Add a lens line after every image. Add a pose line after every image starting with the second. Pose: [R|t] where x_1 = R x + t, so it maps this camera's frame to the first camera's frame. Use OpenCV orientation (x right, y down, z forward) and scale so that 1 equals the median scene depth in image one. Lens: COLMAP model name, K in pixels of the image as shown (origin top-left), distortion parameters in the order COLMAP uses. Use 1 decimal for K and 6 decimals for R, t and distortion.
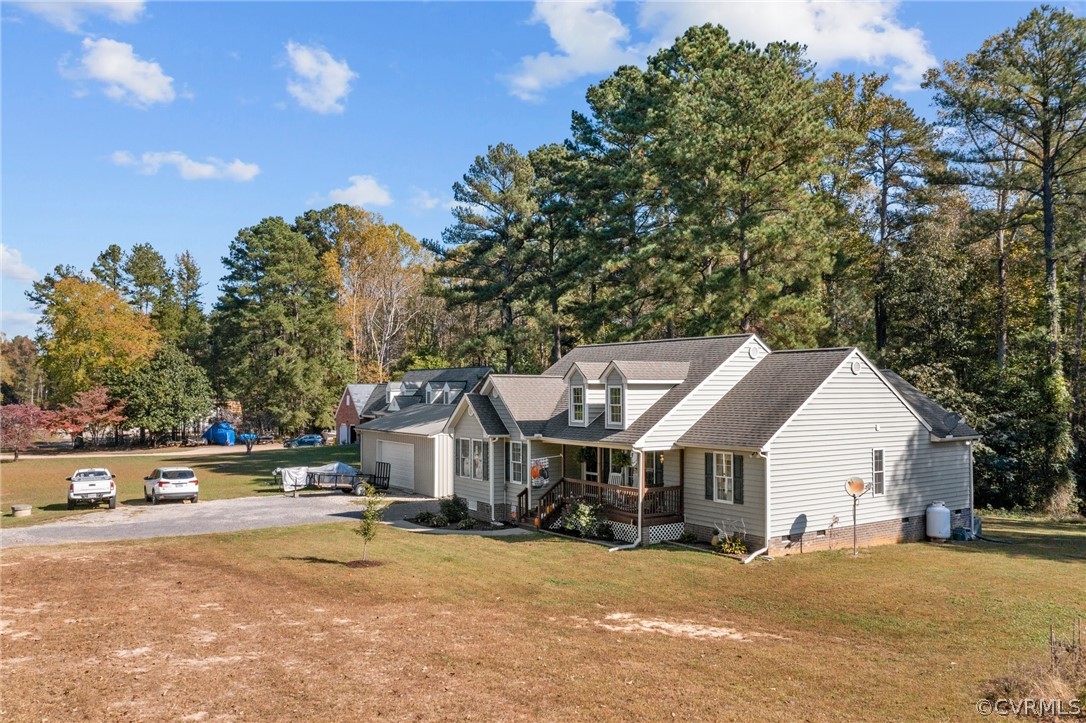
lens RADIAL K [[866.4, 0, 543.4], [0, 866.4, 363.2], [0, 0, 1]] dist [-0.025114, 0.000935]
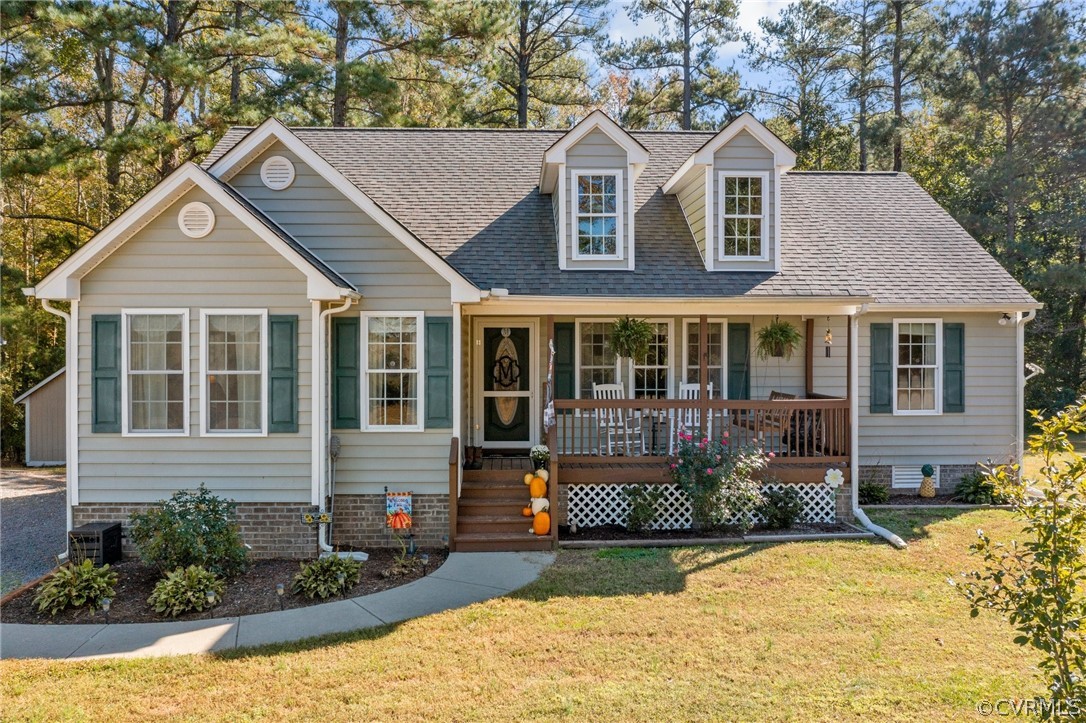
lens RADIAL K [[866.4, 0, 542.9], [0, 866.4, 359.3], [0, 0, 1]] dist [-0.025114, 0.000935]
pose [[0.511213, -0.008452, 0.859412, -0.361342], [-0.024619, 0.999397, 0.024473, 0.118514], [-0.859101, -0.033669, 0.510697, 0.915778]]
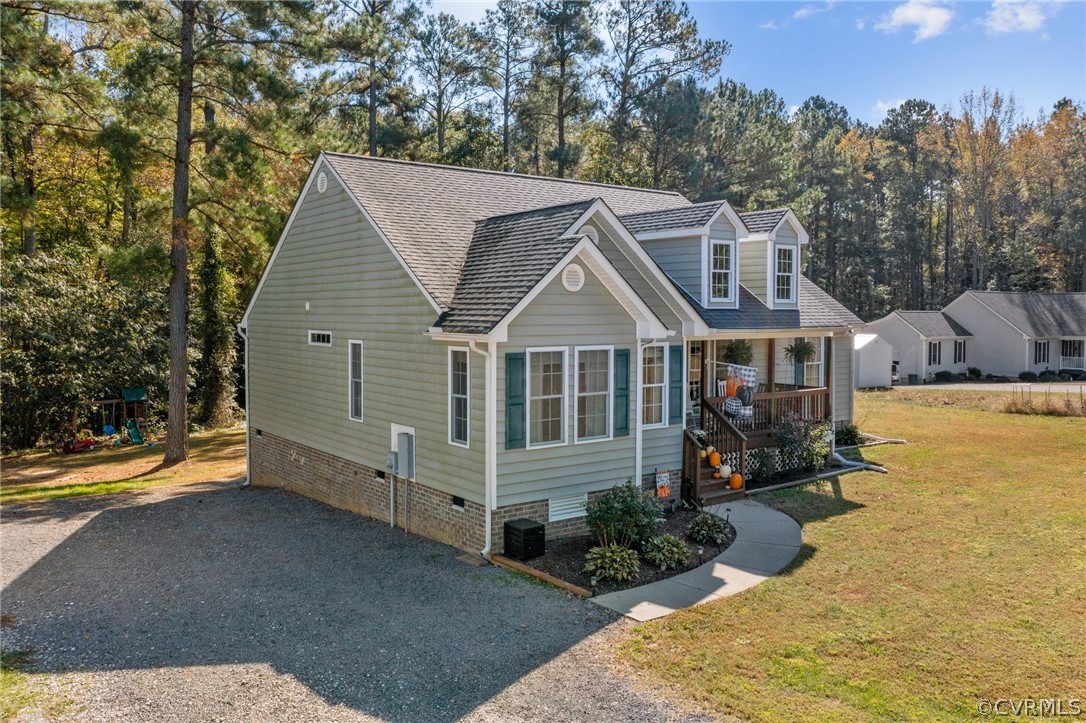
lens RADIAL K [[866.4, 0, 542.7], [0, 866.4, 358.8], [0, 0, 1]] dist [-0.025114, 0.000935]
pose [[-0.078422, -0.051036, 0.995613, -0.616190], [-0.025578, 0.998463, 0.049167, 0.091162], [-0.996592, -0.021610, -0.079607, 1.317938]]
